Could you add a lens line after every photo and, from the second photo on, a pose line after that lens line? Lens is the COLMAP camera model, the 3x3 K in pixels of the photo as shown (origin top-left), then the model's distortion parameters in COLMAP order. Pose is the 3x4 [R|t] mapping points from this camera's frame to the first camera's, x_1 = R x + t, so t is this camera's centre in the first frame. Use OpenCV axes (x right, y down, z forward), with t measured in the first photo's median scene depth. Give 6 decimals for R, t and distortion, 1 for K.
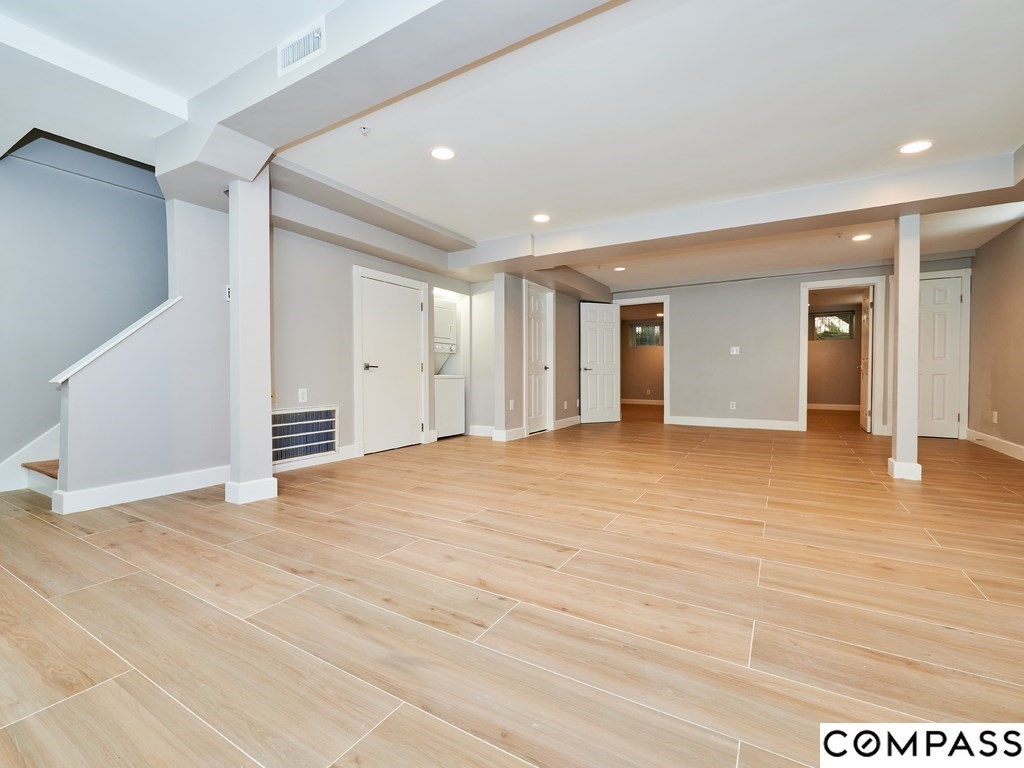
lens RADIAL K [[457.3, 0, 512.5], [0, 457.3, 381.6], [0, 0, 1]] dist [-0.004040, -0.001554]
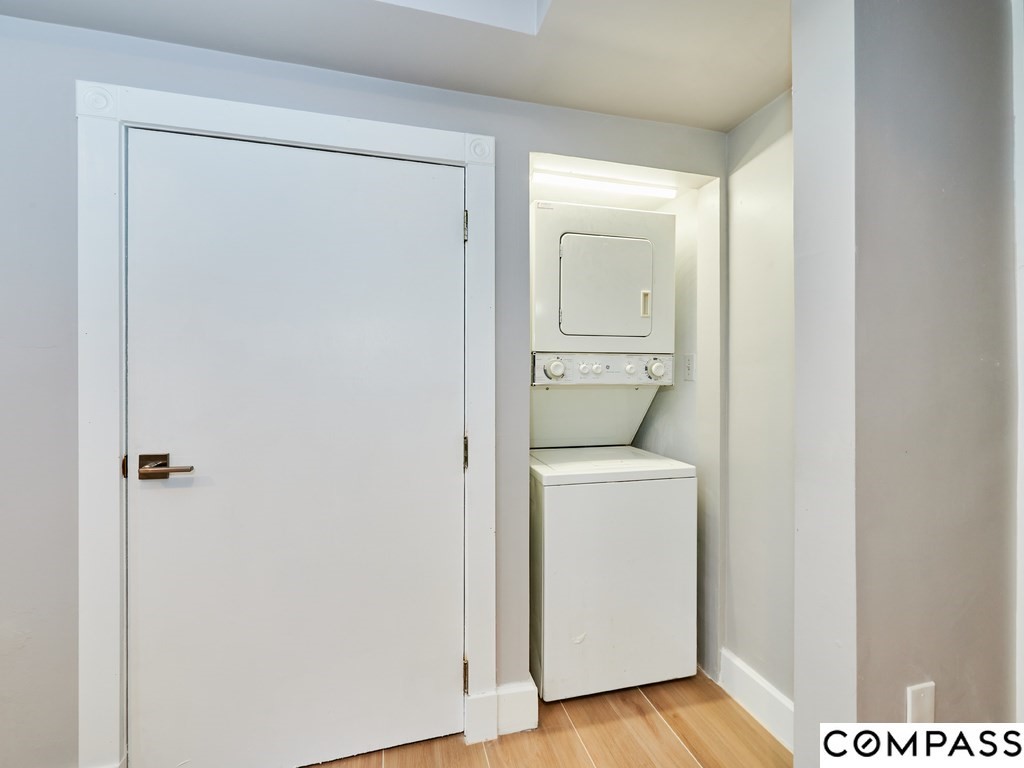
lens RADIAL K [[457.3, 0, 511.7], [0, 457.3, 382.7], [0, 0, 1]] dist [-0.004040, -0.001554]
pose [[0.717627, -0.002410, -0.696423, 0.008778], [-0.009384, 0.999870, -0.013129, -0.059008], [0.696364, 0.015957, 0.717511, 0.723708]]
